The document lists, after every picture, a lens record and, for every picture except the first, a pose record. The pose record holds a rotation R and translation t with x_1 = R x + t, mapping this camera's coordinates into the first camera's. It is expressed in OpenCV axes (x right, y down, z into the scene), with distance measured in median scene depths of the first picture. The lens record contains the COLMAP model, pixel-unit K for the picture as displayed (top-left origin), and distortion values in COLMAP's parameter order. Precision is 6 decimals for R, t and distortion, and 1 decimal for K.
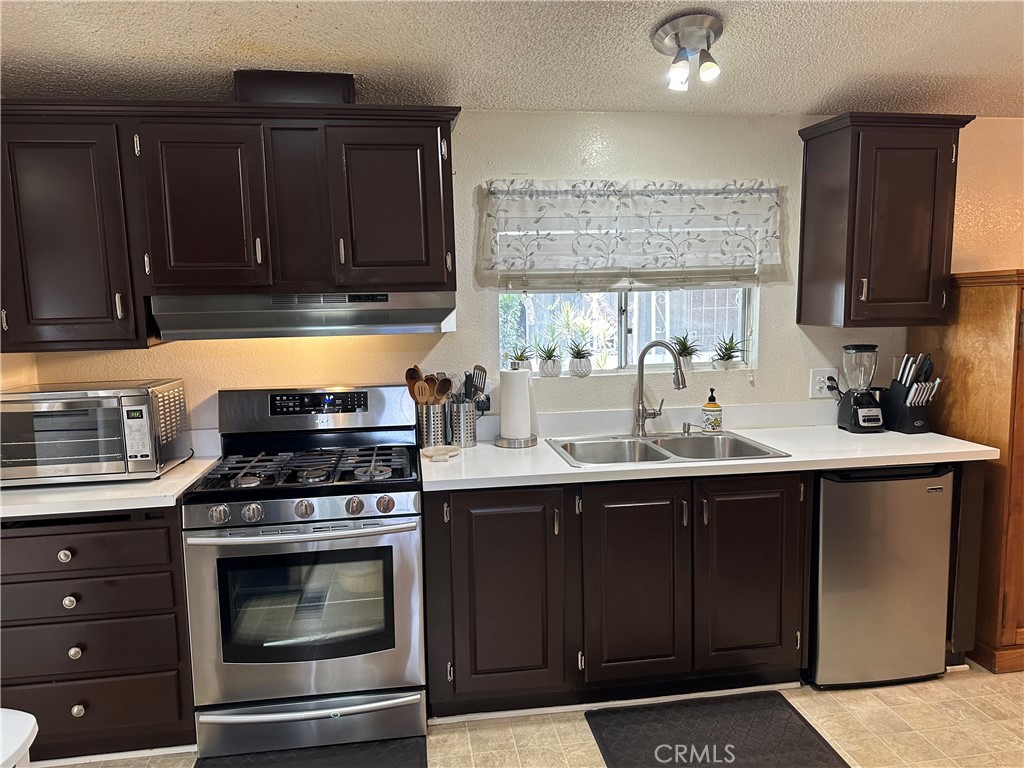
lens RADIAL K [[724.4, 0, 511.1], [0, 724.4, 384.7], [0, 0, 1]] dist [0.062255, -0.066593]
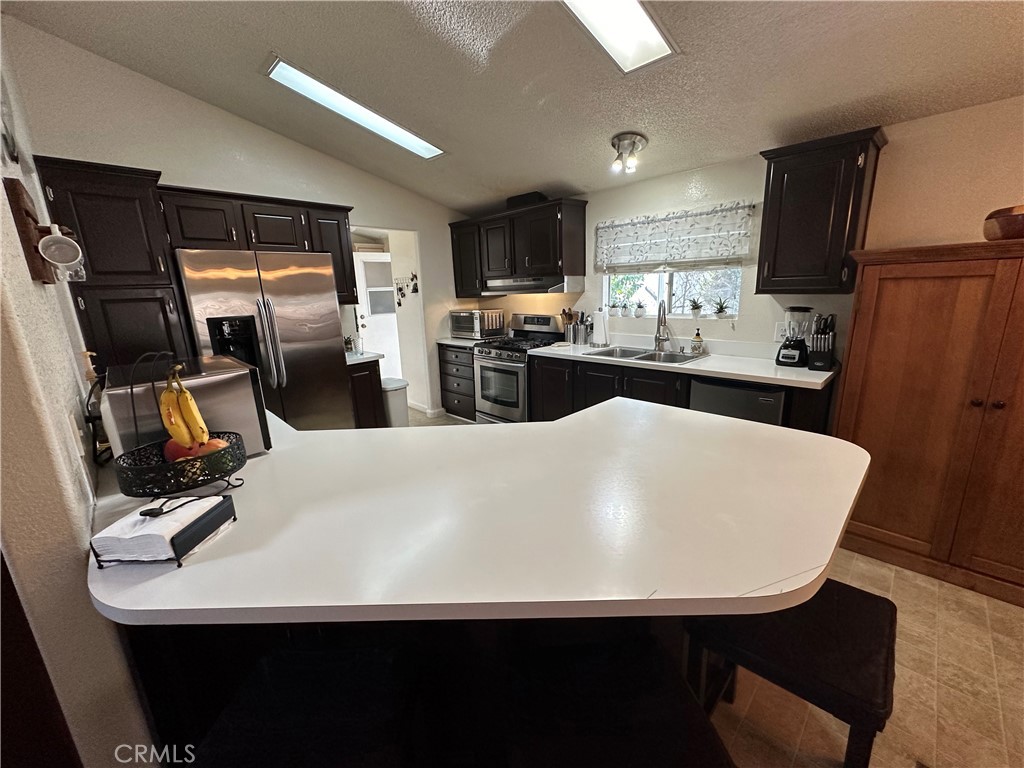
lens RADIAL K [[409.1, 0, 513.1], [0, 409.1, 382.4], [0, 0, 1]] dist [-0.001824, 0.000660]
pose [[0.597784, 0.185538, -0.779891, 0.827147], [-0.064114, 0.980797, 0.184191, -0.021000], [0.799089, -0.060105, 0.598201, 0.035391]]
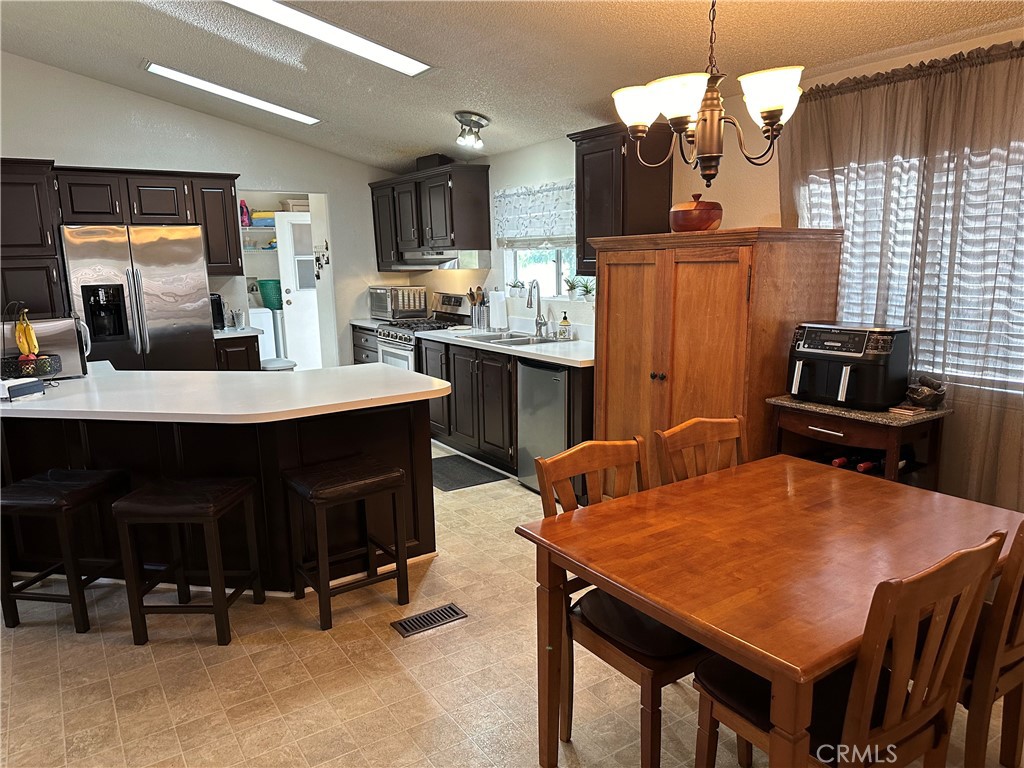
lens RADIAL K [[724.4, 0, 507.7], [0, 724.4, 390.1], [0, 0, 1]] dist [0.062255, -0.066593]
pose [[0.419057, 0.184278, -0.889063, 1.717464], [-0.085704, 0.982844, 0.163320, -0.077266], [0.903906, 0.007756, 0.427661, 0.204702]]
